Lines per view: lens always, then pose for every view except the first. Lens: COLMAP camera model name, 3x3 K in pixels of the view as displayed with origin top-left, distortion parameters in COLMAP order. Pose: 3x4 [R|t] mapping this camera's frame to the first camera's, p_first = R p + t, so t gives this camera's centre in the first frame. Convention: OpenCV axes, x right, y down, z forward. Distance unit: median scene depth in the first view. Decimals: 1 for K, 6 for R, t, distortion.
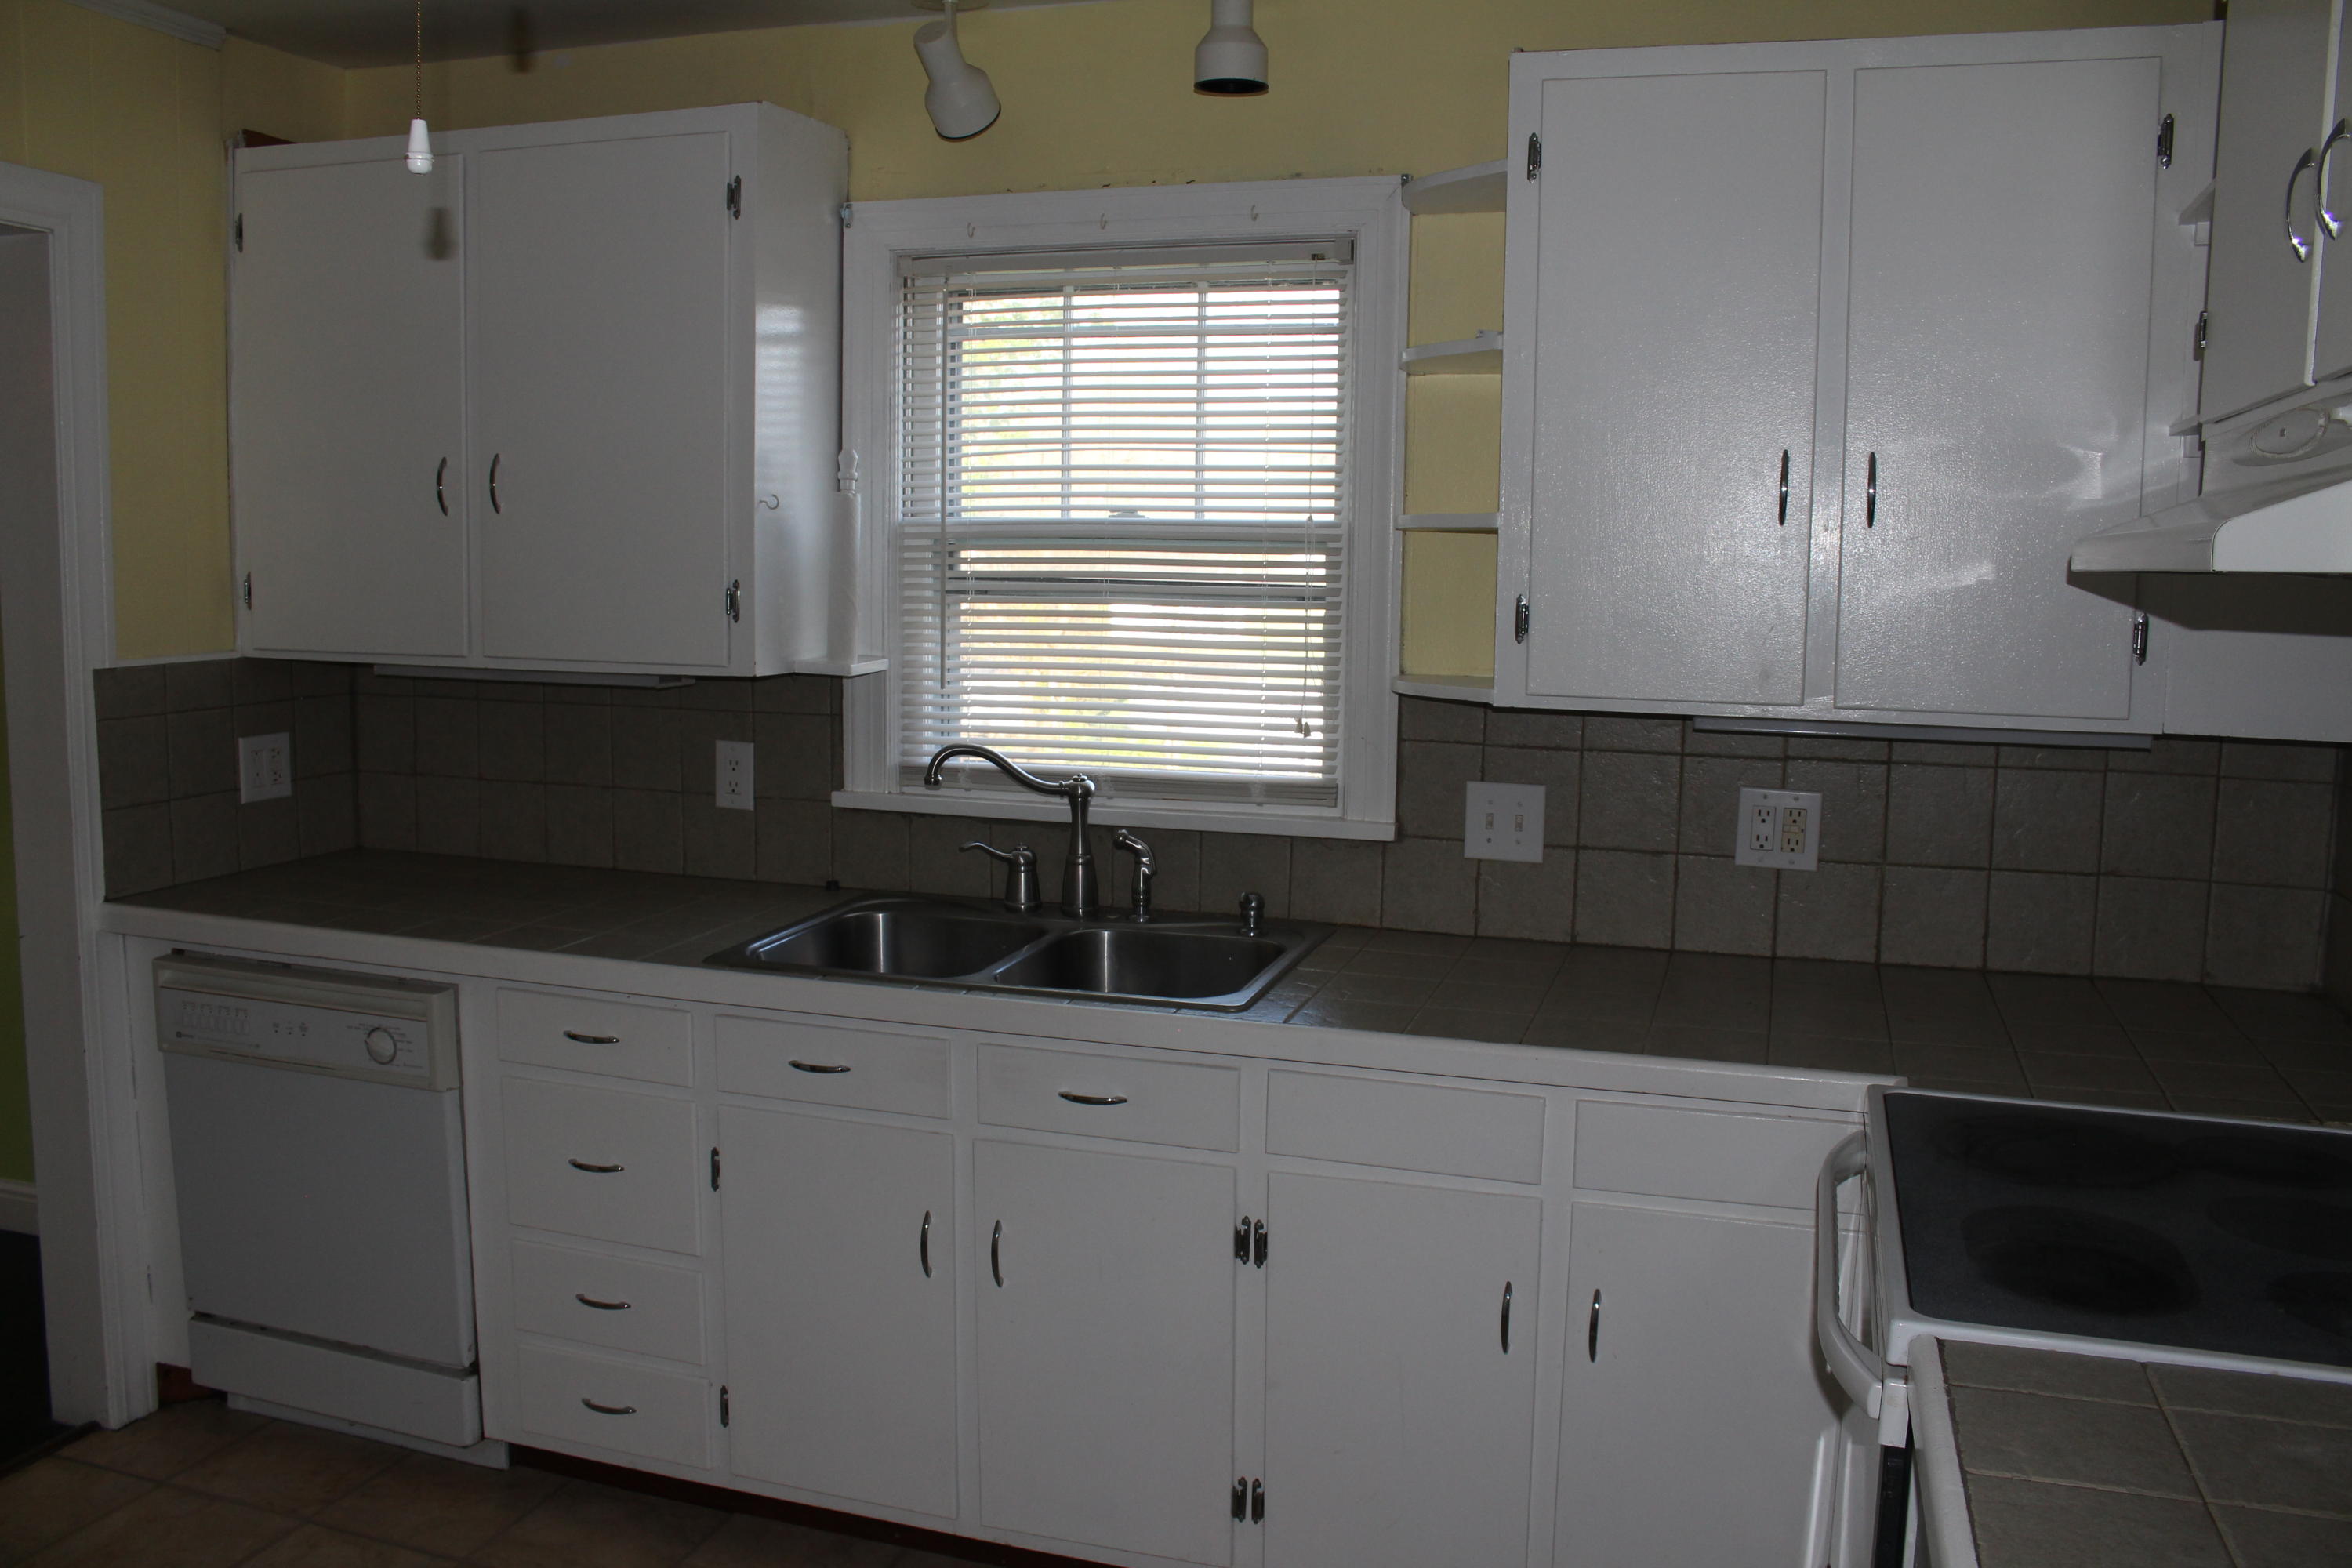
lens RADIAL K [[1941.4, 0, 1174.4], [0, 1941.4, 770.6], [0, 0, 1]] dist [-0.150868, 0.116790]
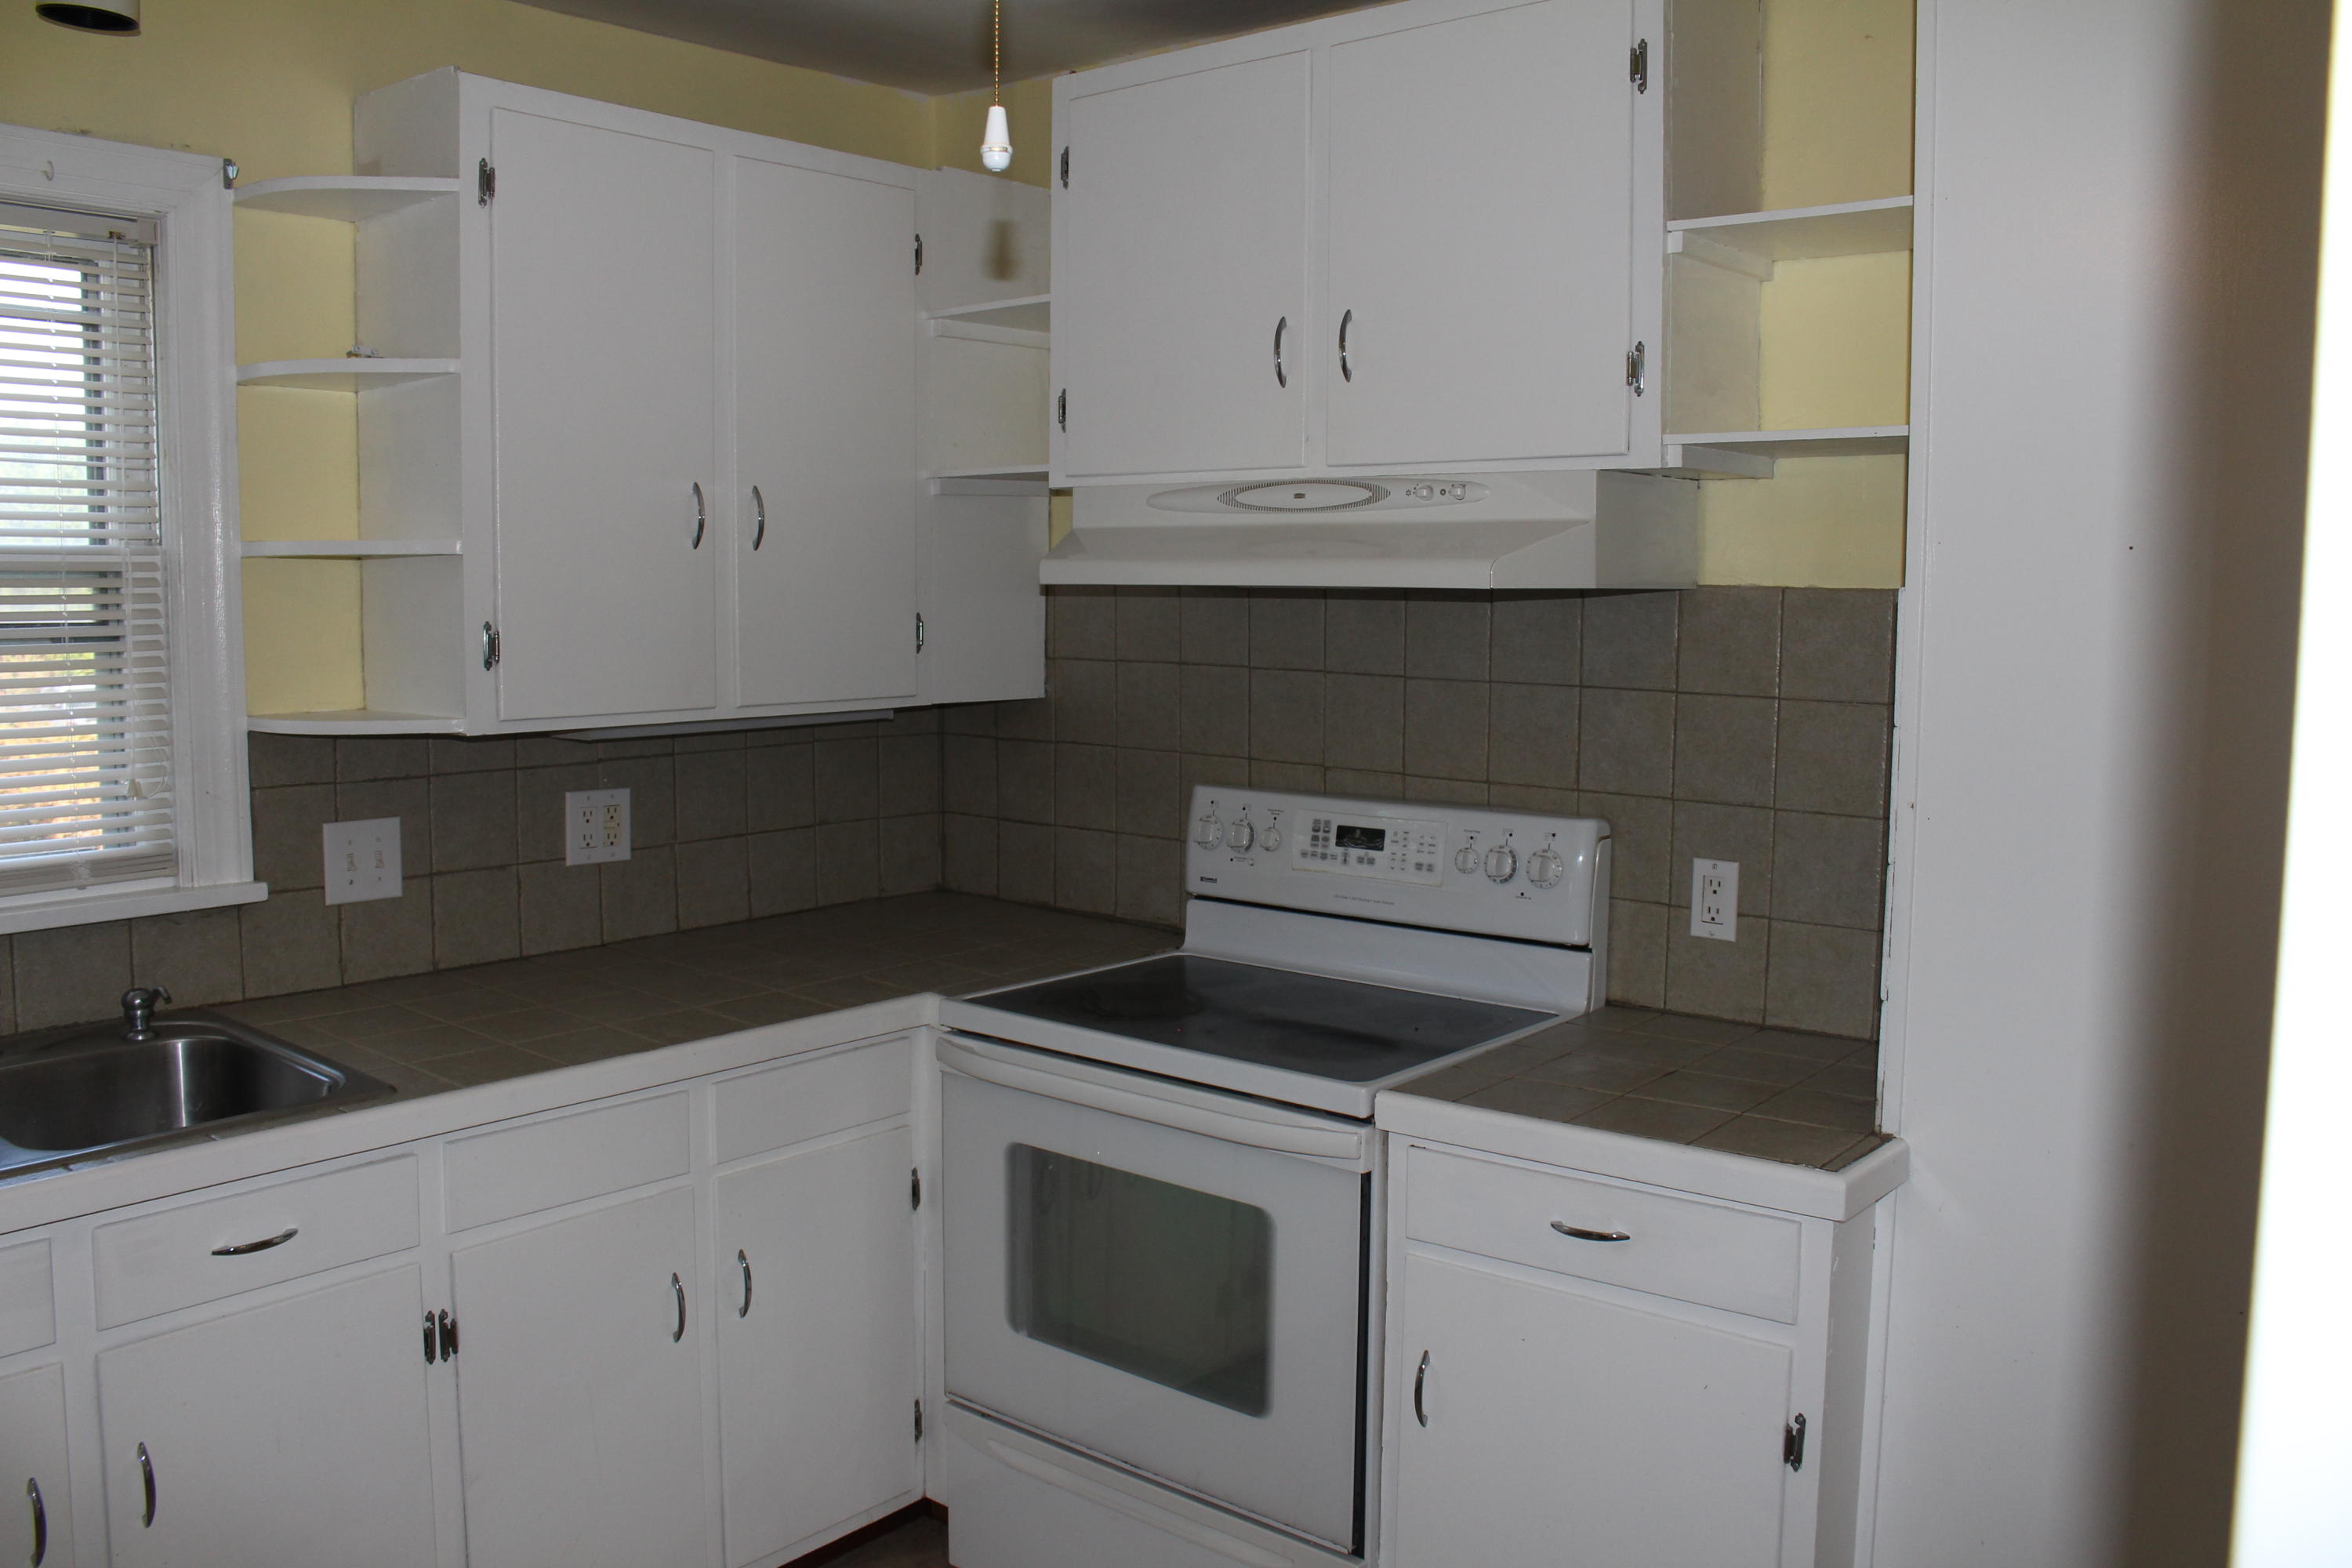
lens RADIAL K [[1941.4, 0, 1182.3], [0, 1941.4, 776.8], [0, 0, 1]] dist [-0.150868, 0.116790]
pose [[0.365039, -0.108145, 0.924690, -0.545123], [0.100148, 0.992028, 0.076486, -0.045916], [-0.925590, 0.064685, 0.372959, 0.274103]]
